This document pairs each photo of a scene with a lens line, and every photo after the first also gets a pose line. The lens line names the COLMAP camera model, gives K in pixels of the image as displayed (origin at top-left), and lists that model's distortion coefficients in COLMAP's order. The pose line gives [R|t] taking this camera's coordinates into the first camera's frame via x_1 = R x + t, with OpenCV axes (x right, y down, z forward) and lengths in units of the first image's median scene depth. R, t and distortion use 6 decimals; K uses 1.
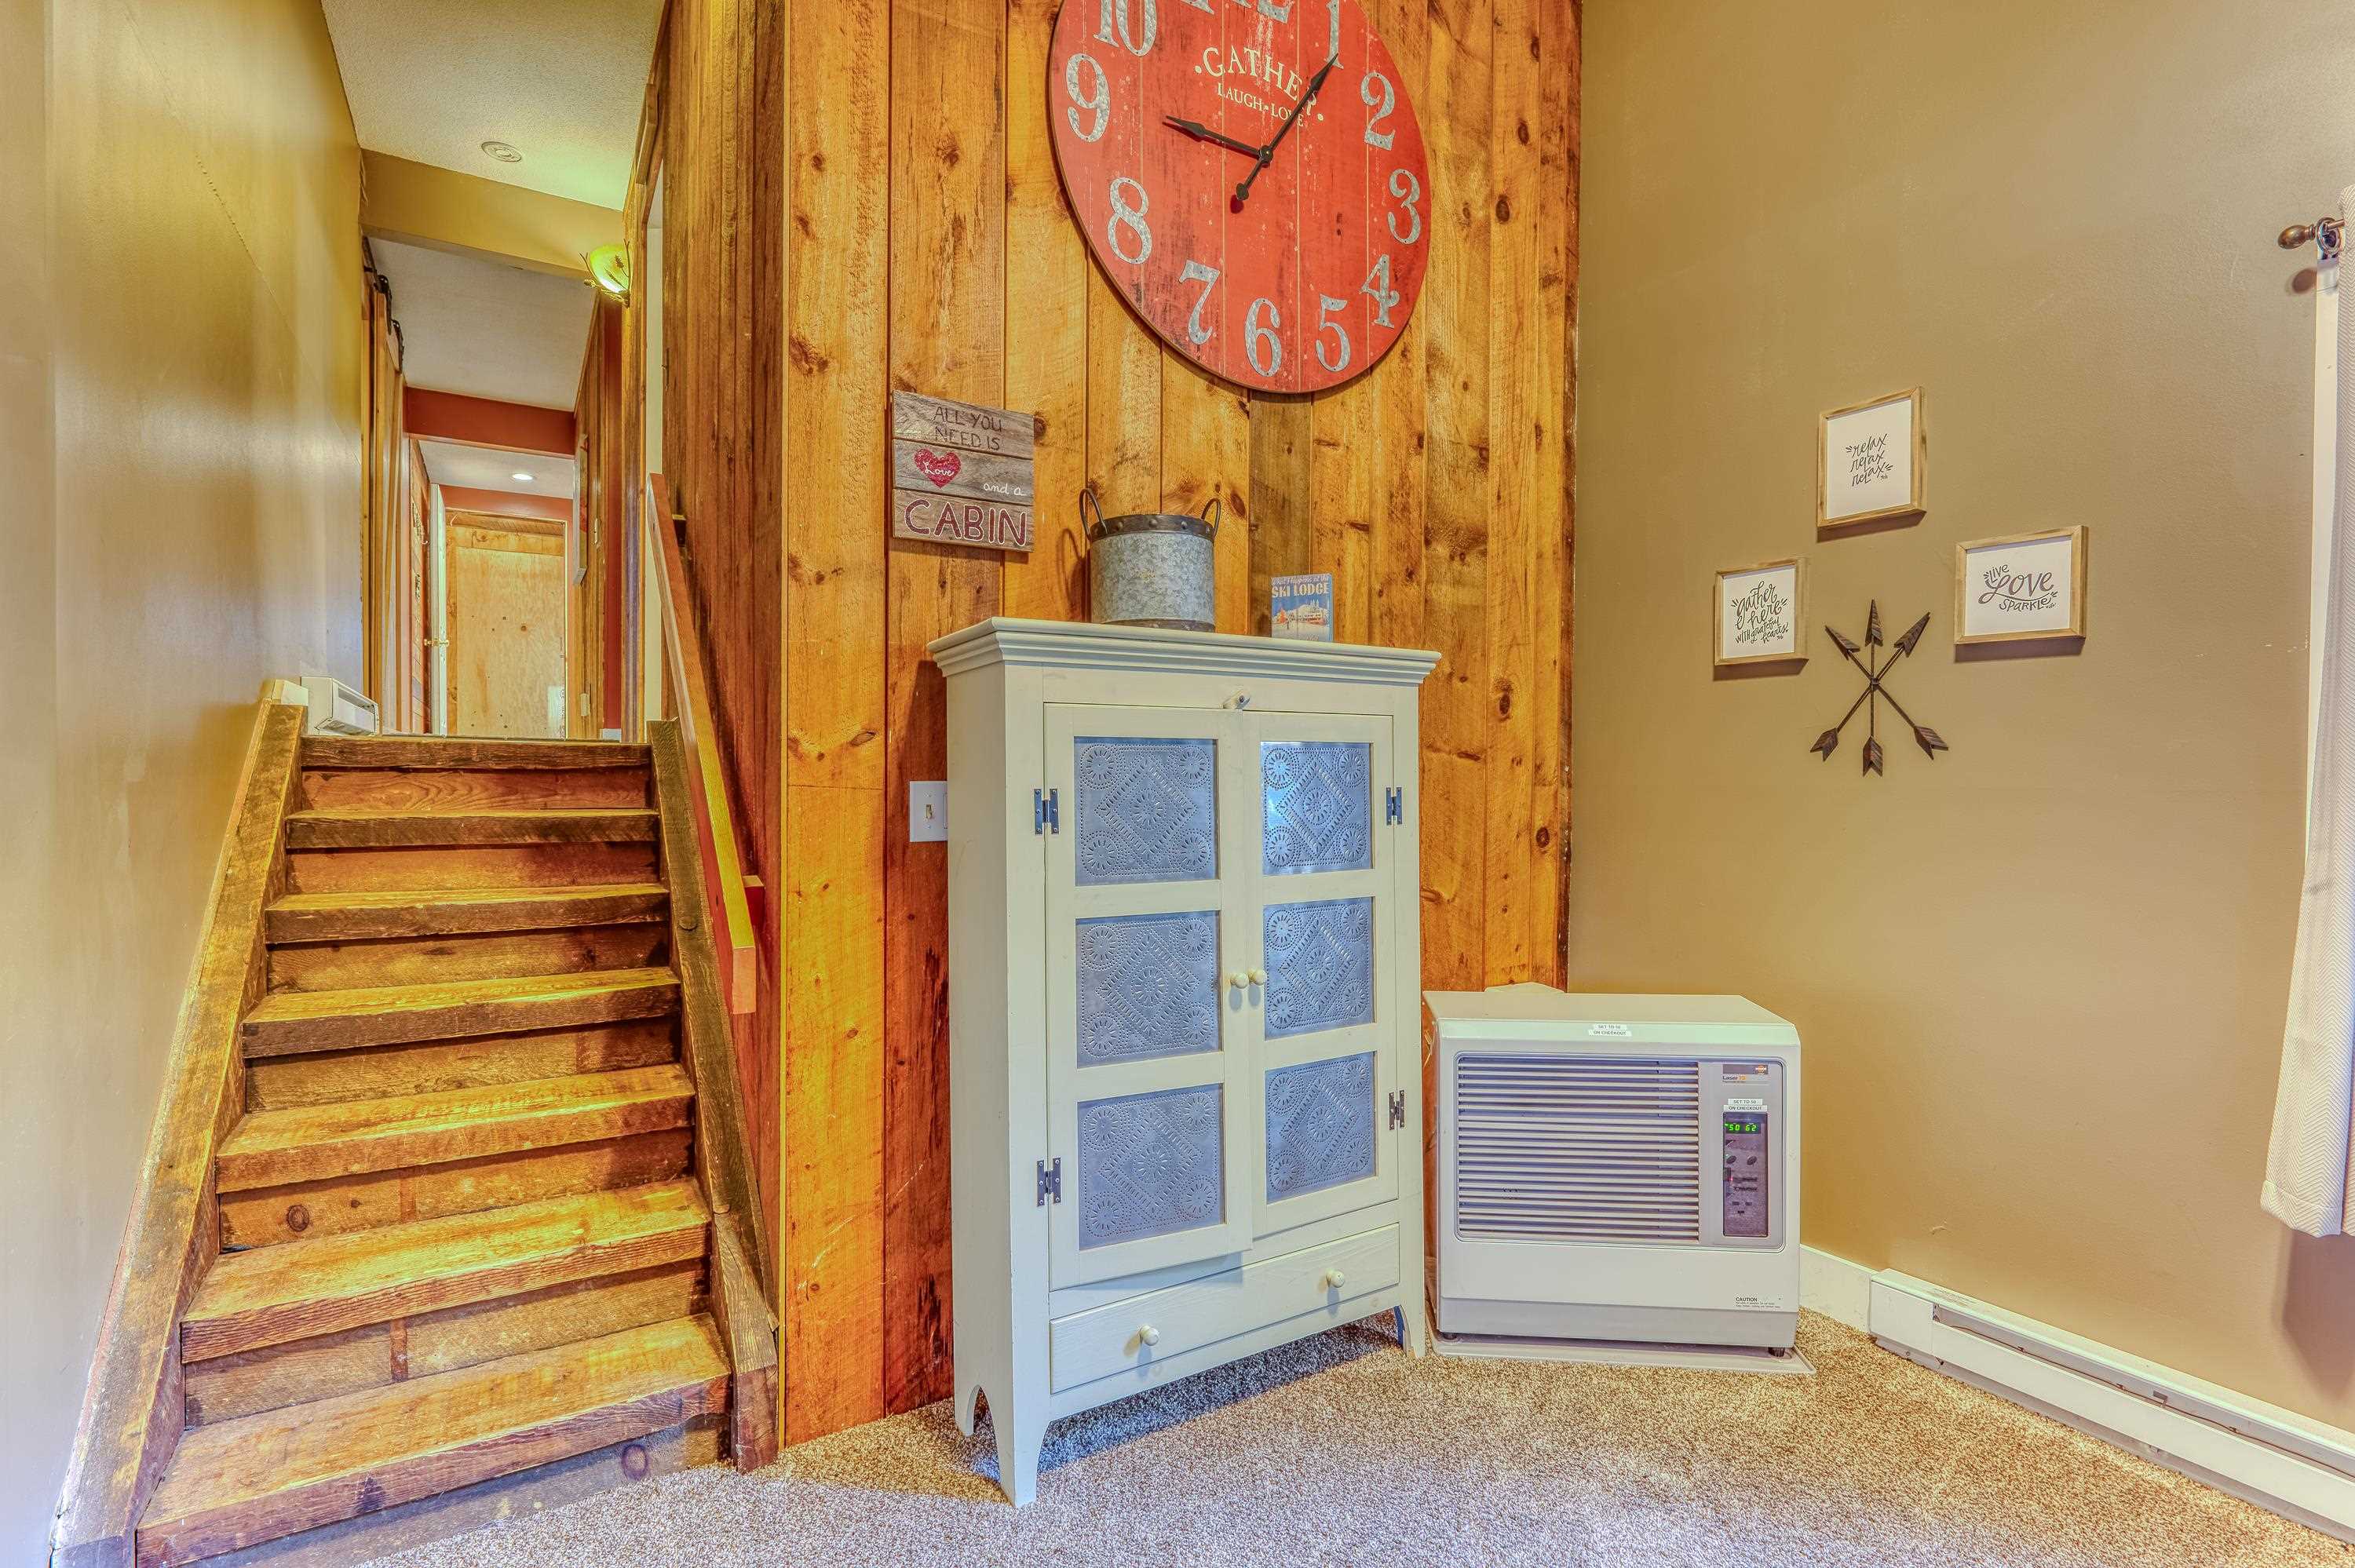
lens RADIAL K [[1045.0, 0, 1177.5], [0, 1045.0, 784.0], [0, 0, 1]] dist [-0.000221, -0.013164]
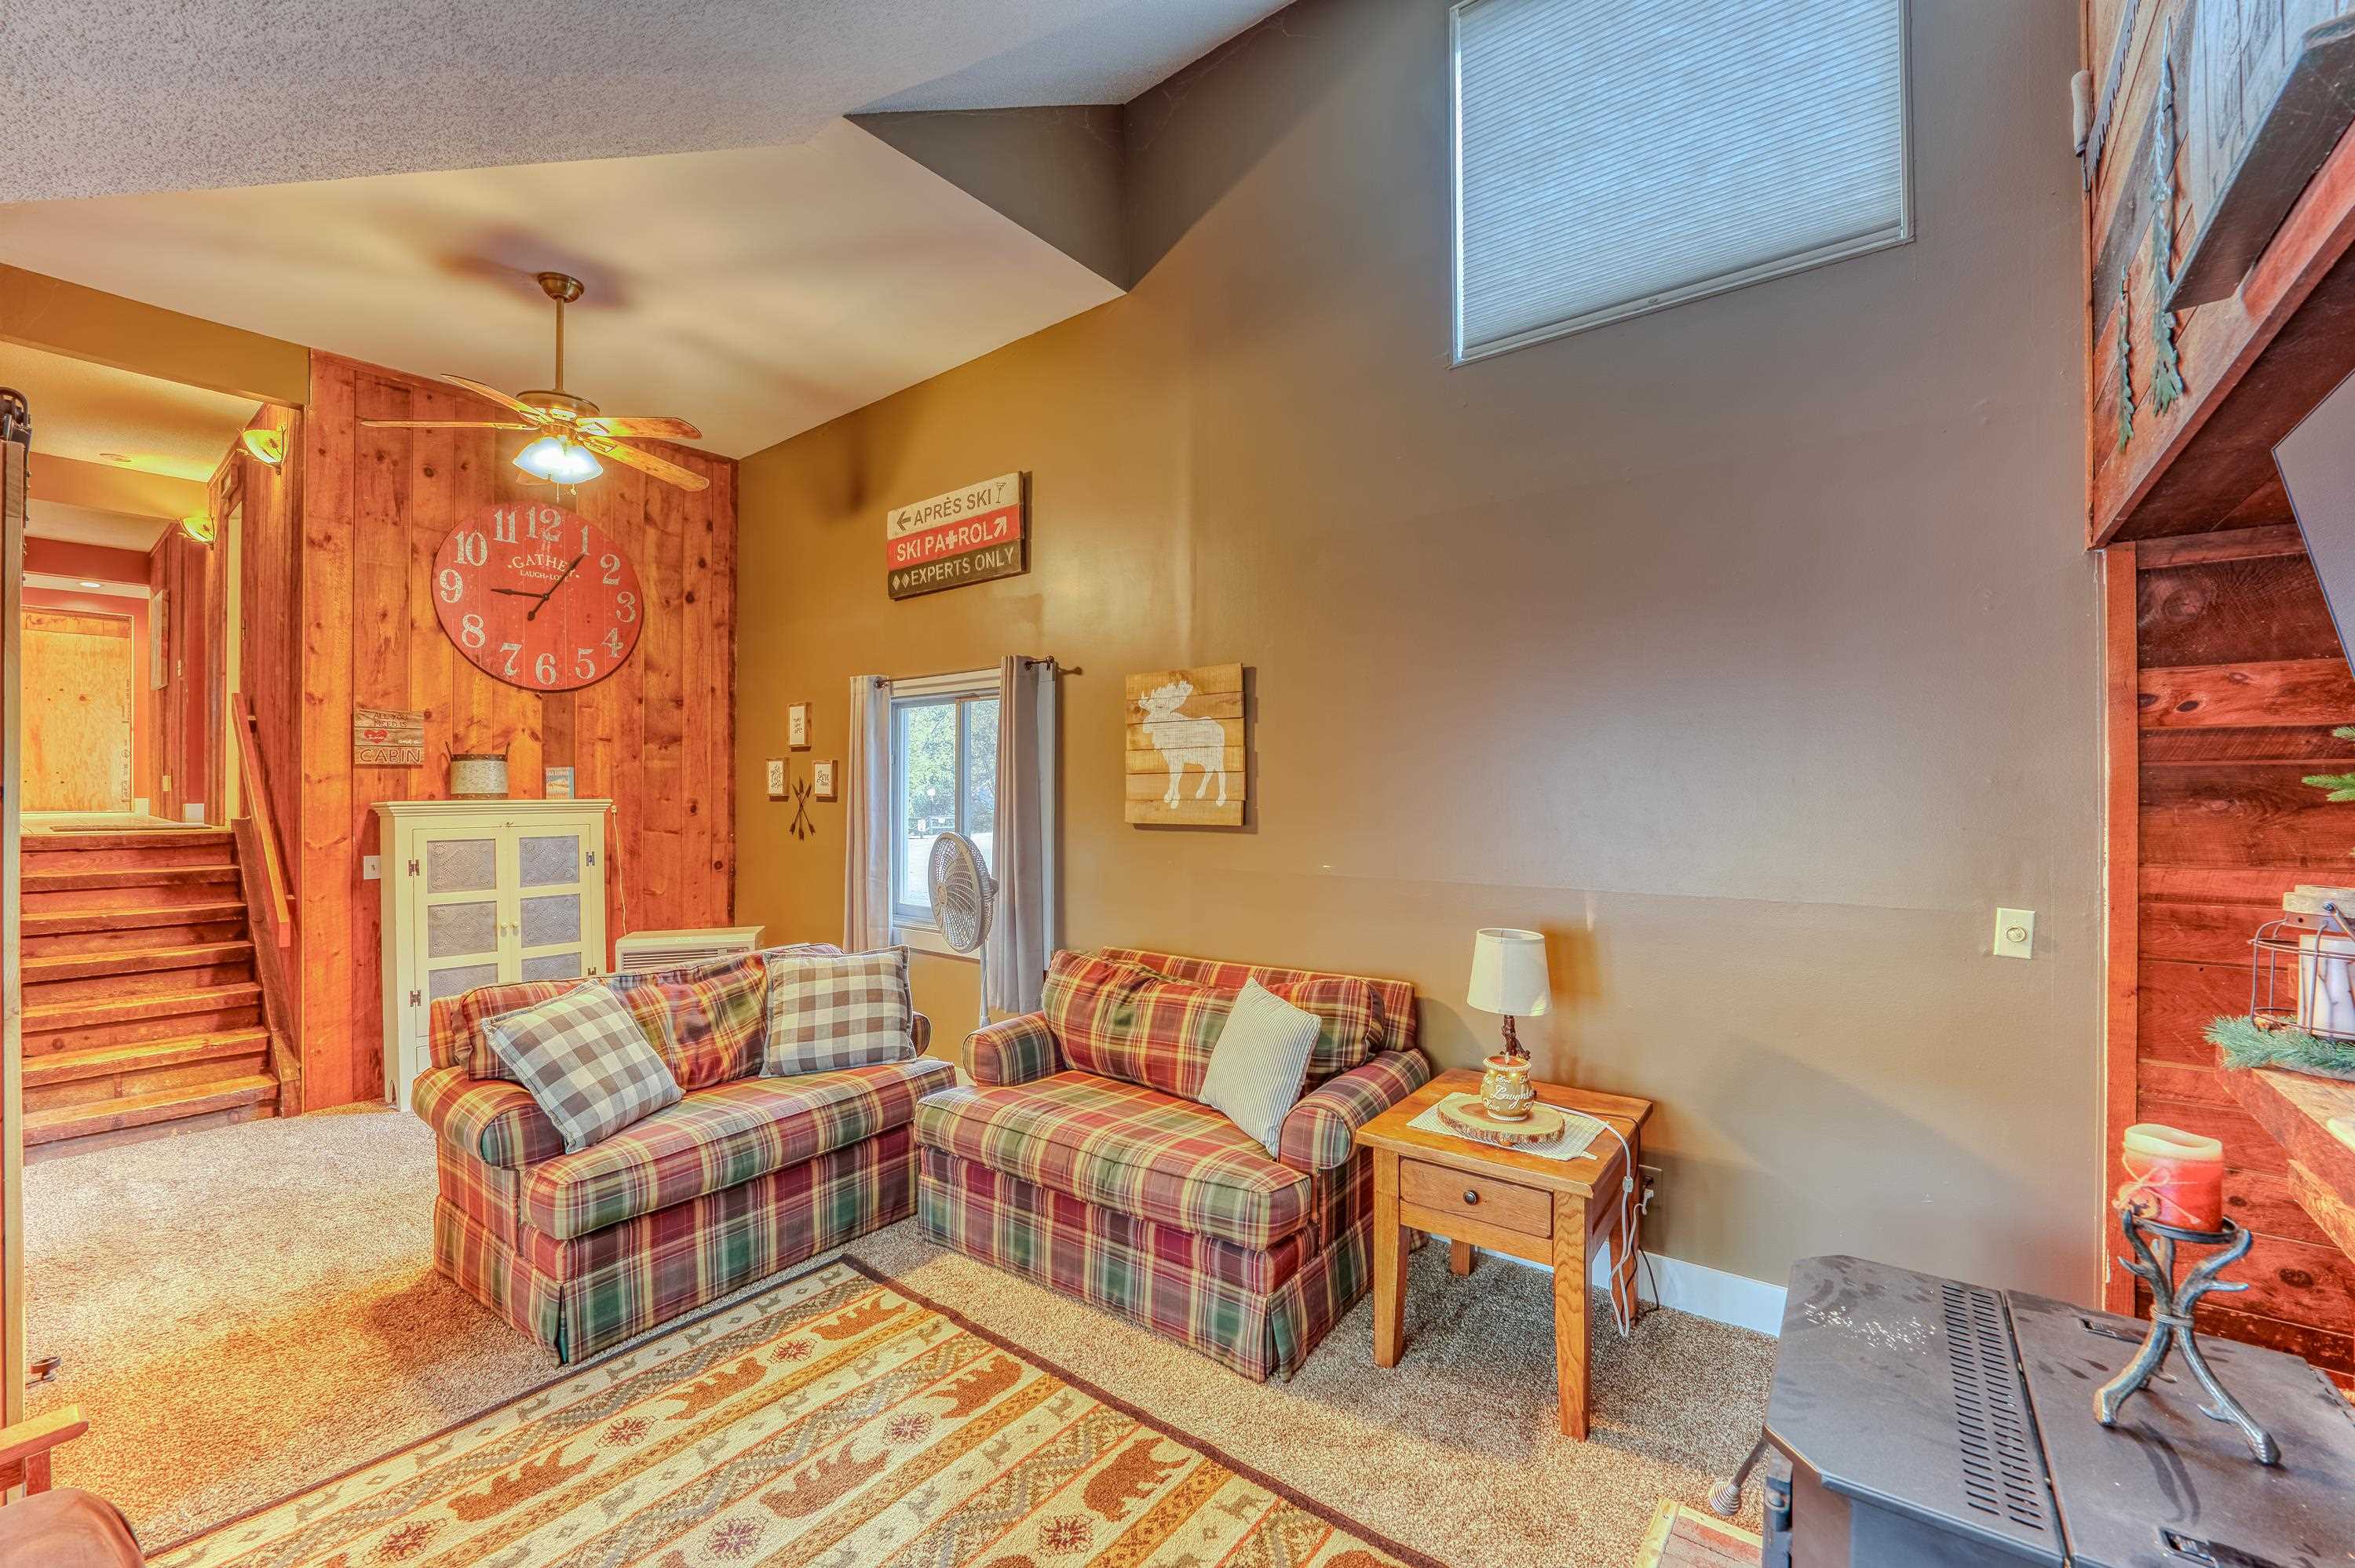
lens RADIAL K [[944.5, 0, 1172.8], [0, 944.5, 784.9], [0, 0, 1]] dist [-0.020774, 0.002630]
pose [[0.941915, -0.005528, 0.335806, 0.758996], [0.009629, 0.999898, -0.010547, -0.119745], [-0.335713, 0.013168, 0.941872, -1.635048]]
